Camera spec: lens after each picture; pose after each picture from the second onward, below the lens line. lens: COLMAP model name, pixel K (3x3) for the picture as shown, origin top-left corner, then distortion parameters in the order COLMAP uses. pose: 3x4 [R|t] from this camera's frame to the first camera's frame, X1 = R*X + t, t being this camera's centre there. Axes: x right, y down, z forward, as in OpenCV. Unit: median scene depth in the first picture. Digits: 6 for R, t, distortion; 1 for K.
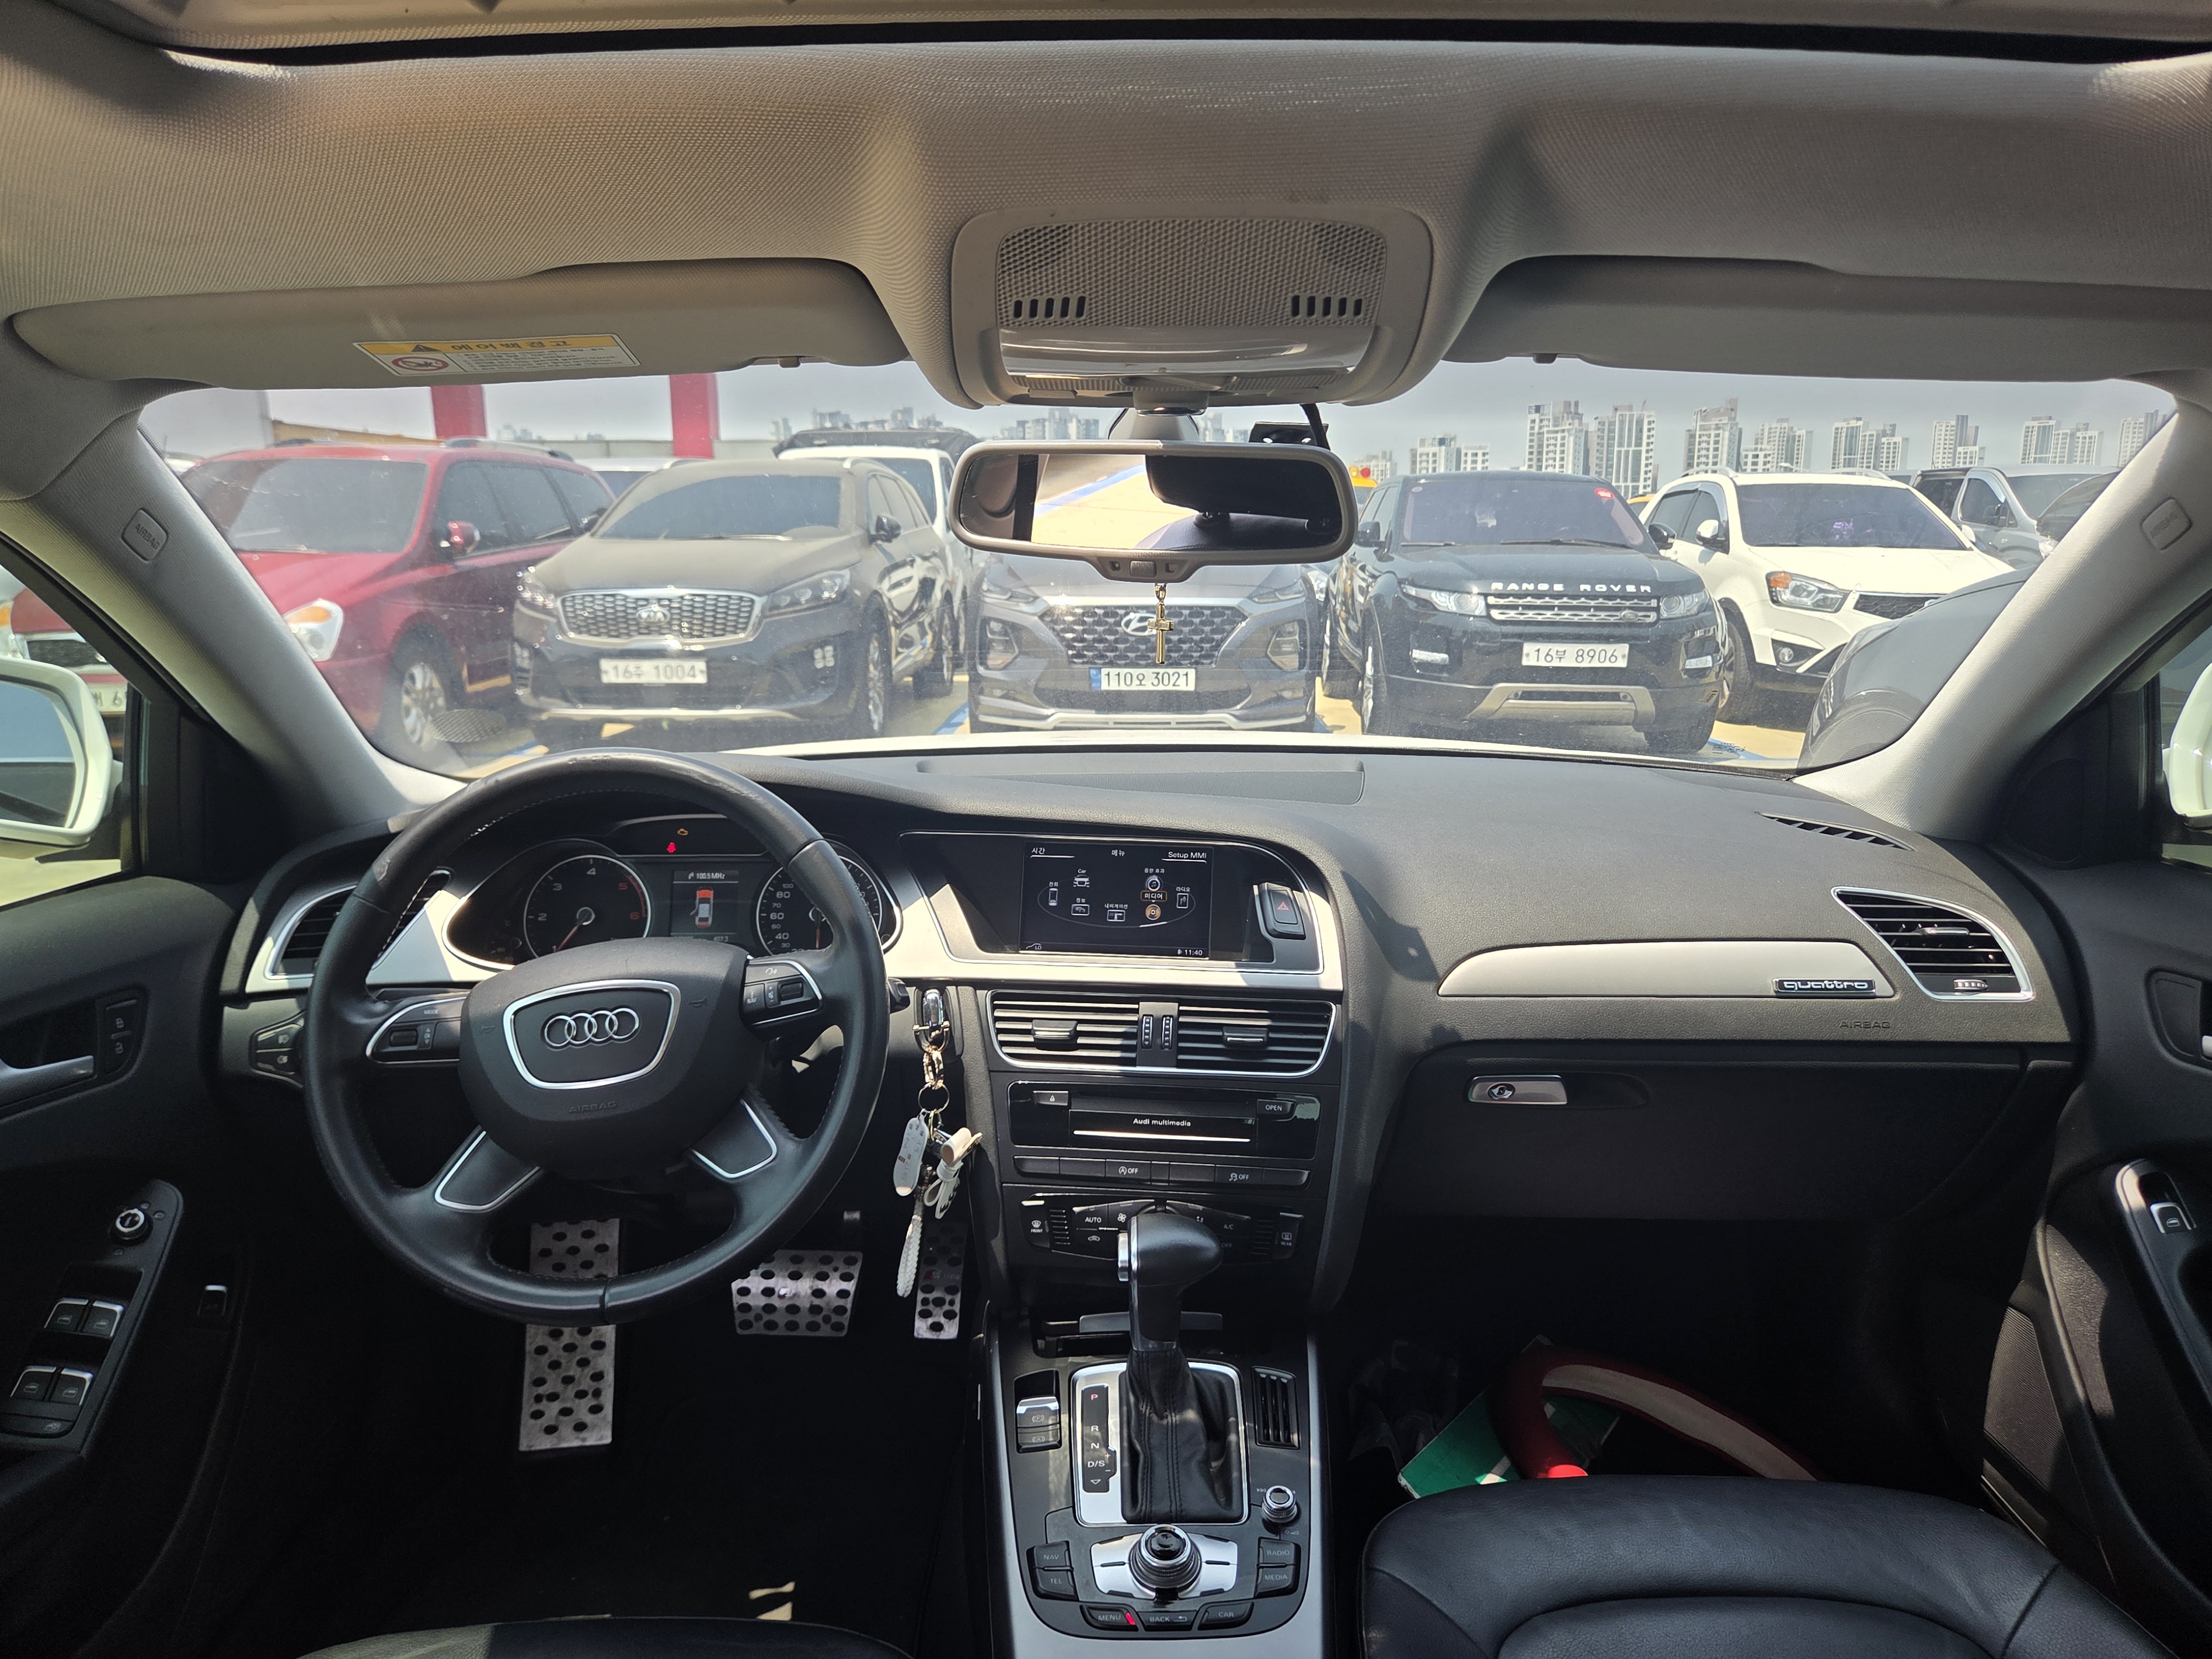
lens RADIAL K [[1544.2, 0, 1137.3], [0, 1544.2, 812.6], [0, 0, 1]] dist [0.037918, -0.043436]
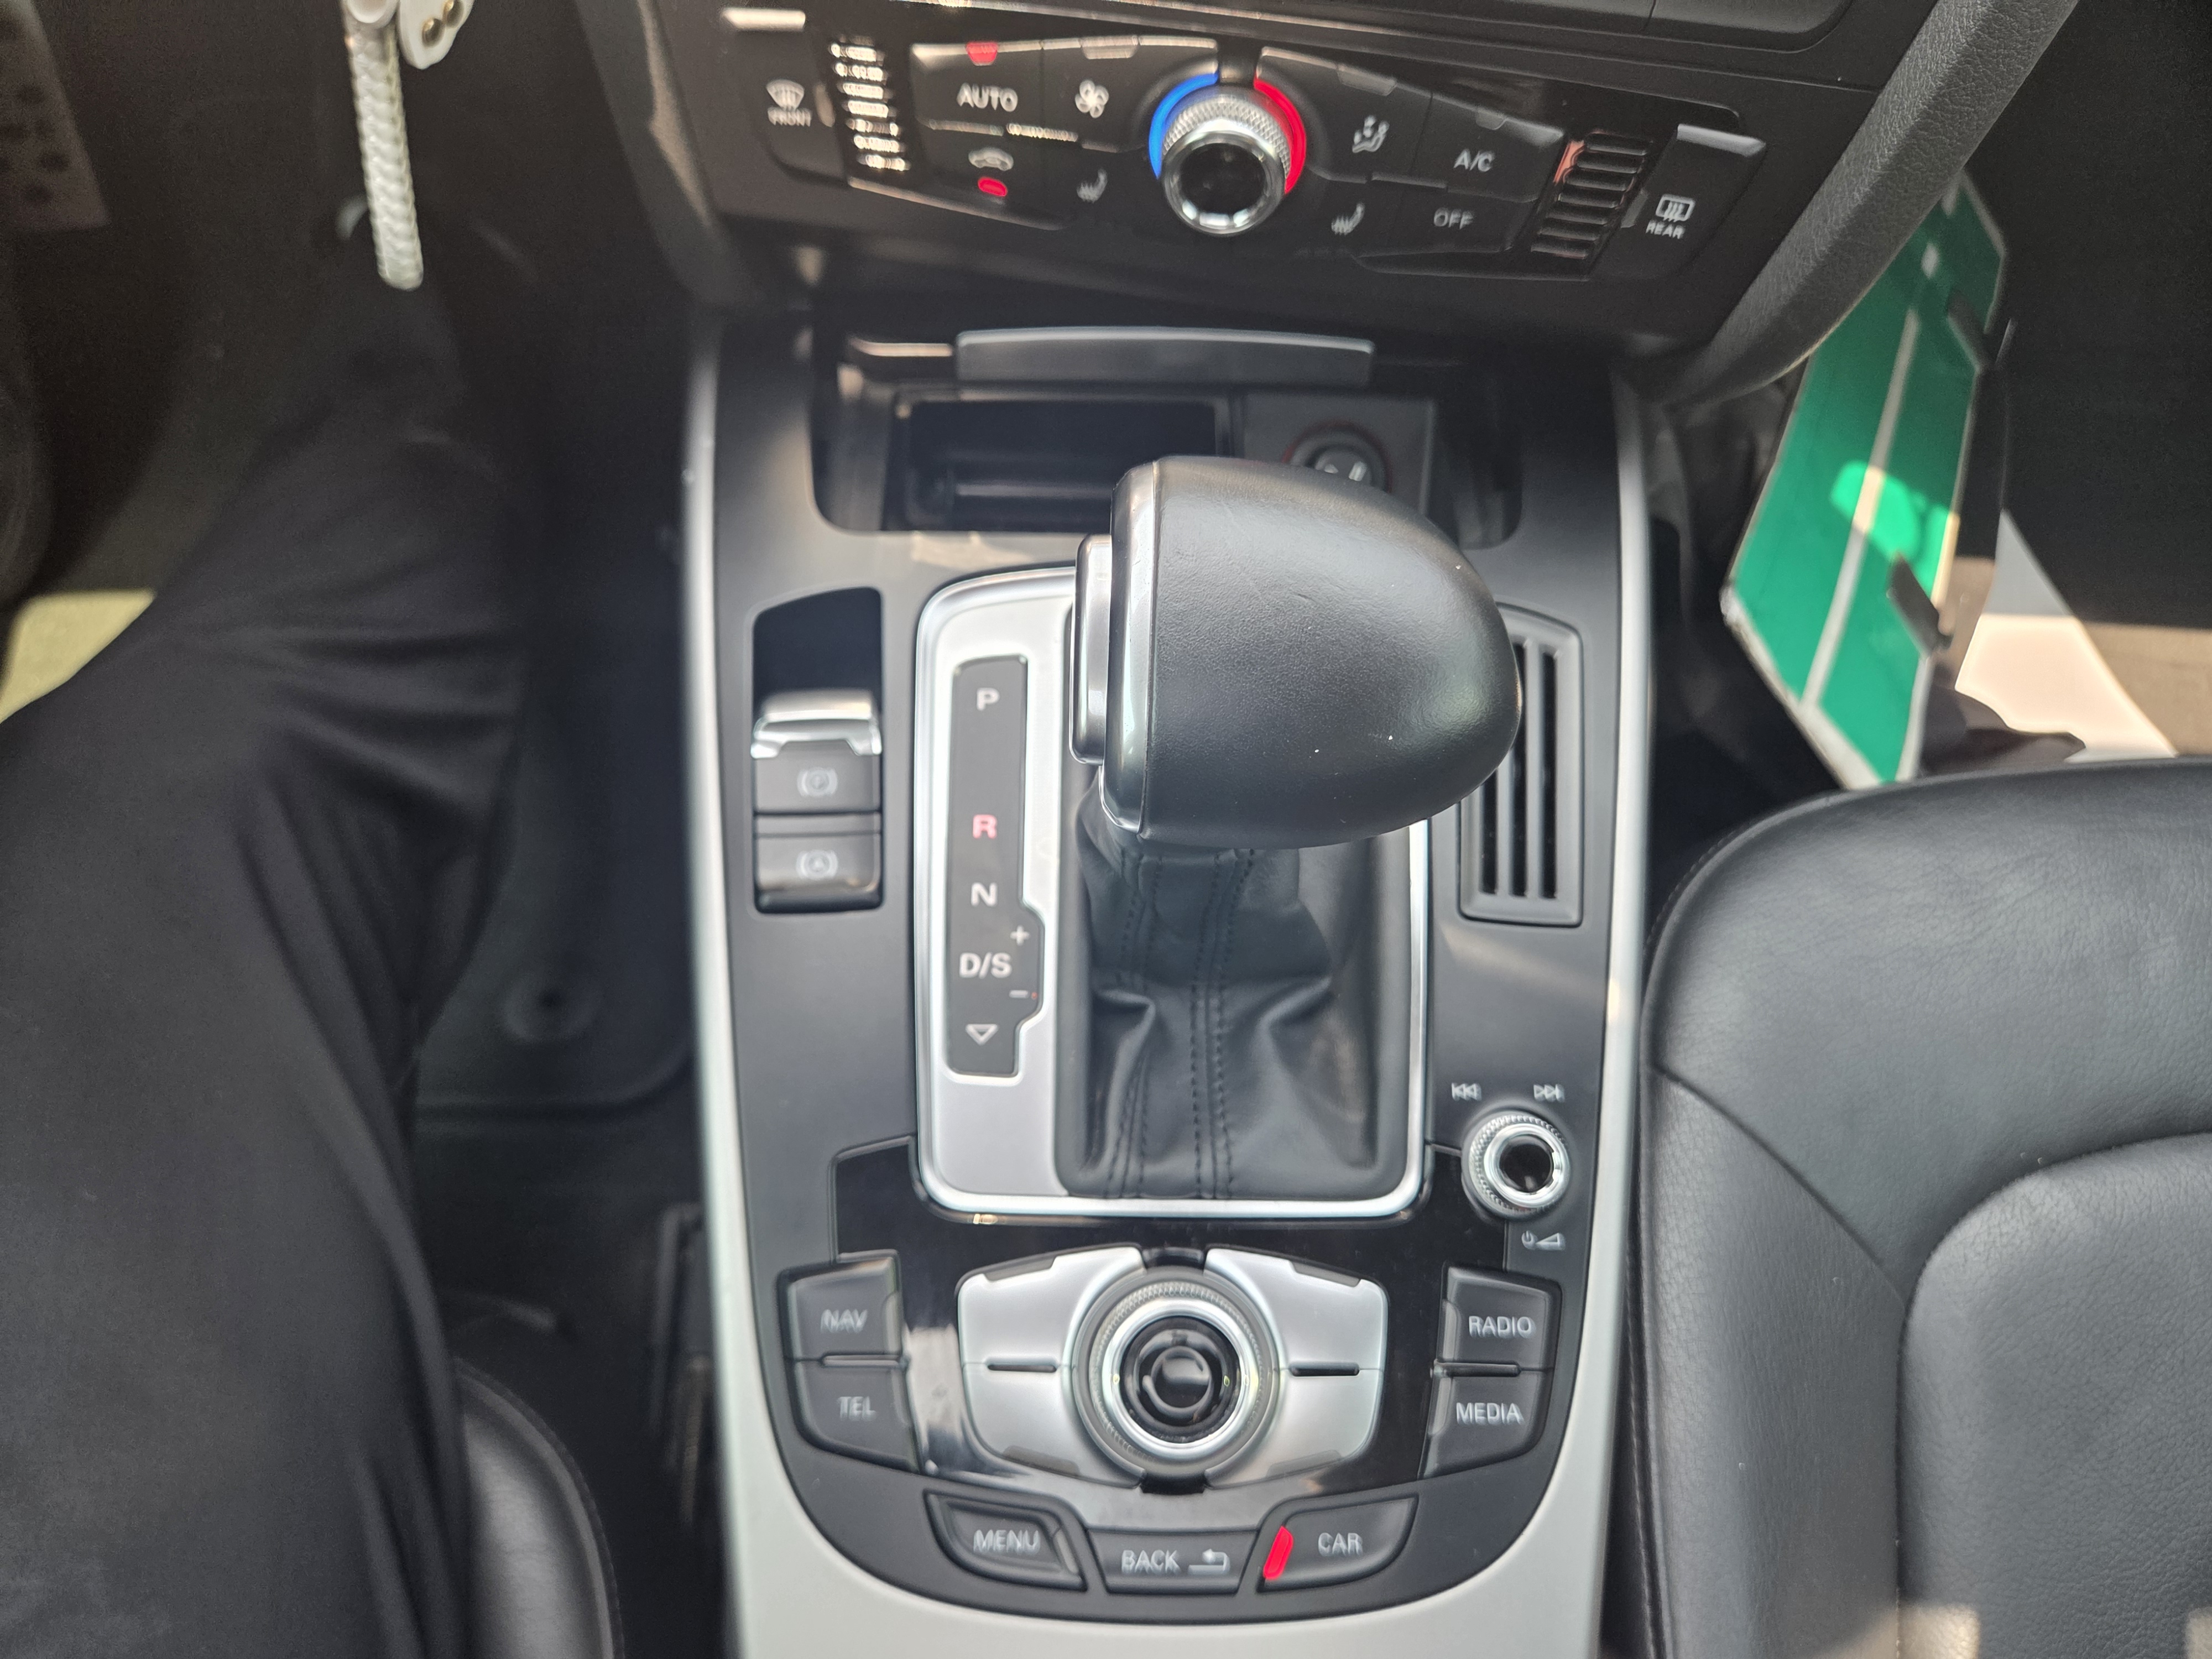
lens RADIAL K [[1544.2, 0, 1077.8], [0, 1544.2, 819.2], [0, 0, 1]] dist [0.037918, -0.043436]
pose [[0.999016, 0.043264, 0.009754, -0.009262], [-0.033011, 0.578528, 0.814995, 0.107727], [0.029617, -0.814515, 0.579387, 0.719584]]
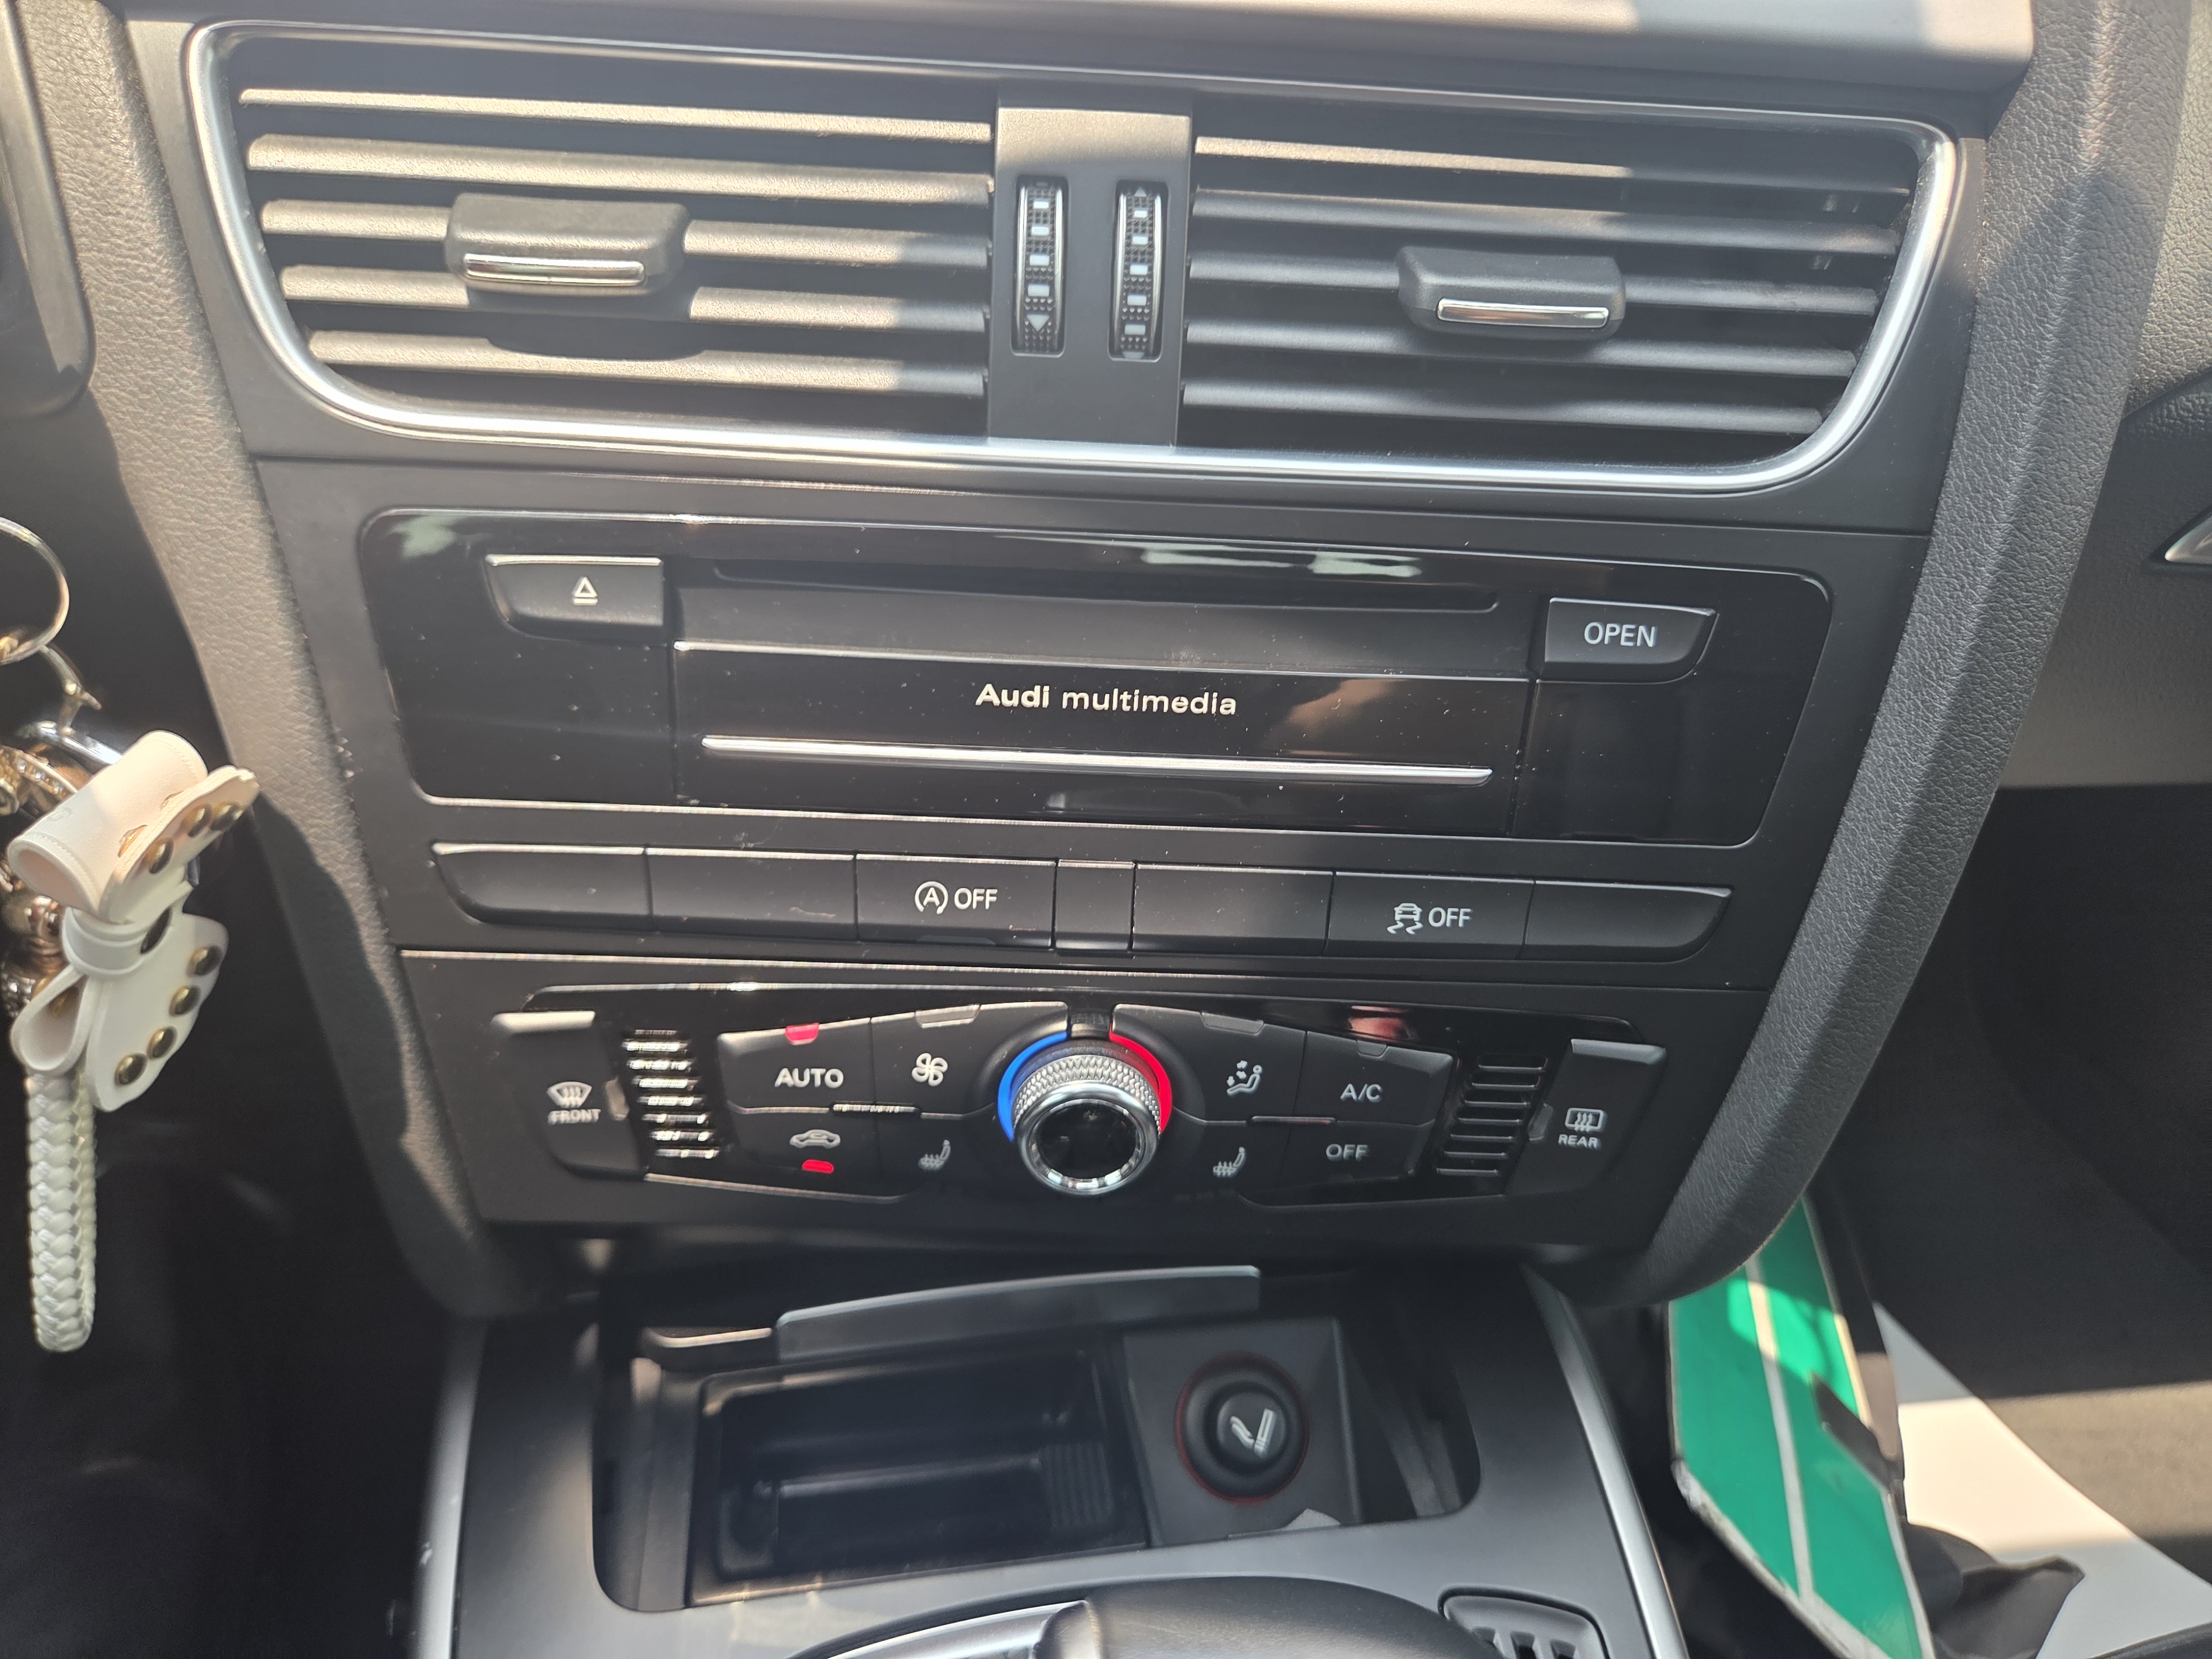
lens RADIAL K [[1544.2, 0, 1079.5], [0, 1544.2, 833.8], [0, 0, 1]] dist [0.037918, -0.043436]
pose [[0.990350, -0.031819, 0.134889, -0.017725], [-0.030503, 0.899378, 0.436106, 0.119318], [-0.135193, -0.436012, 0.889728, 0.780665]]
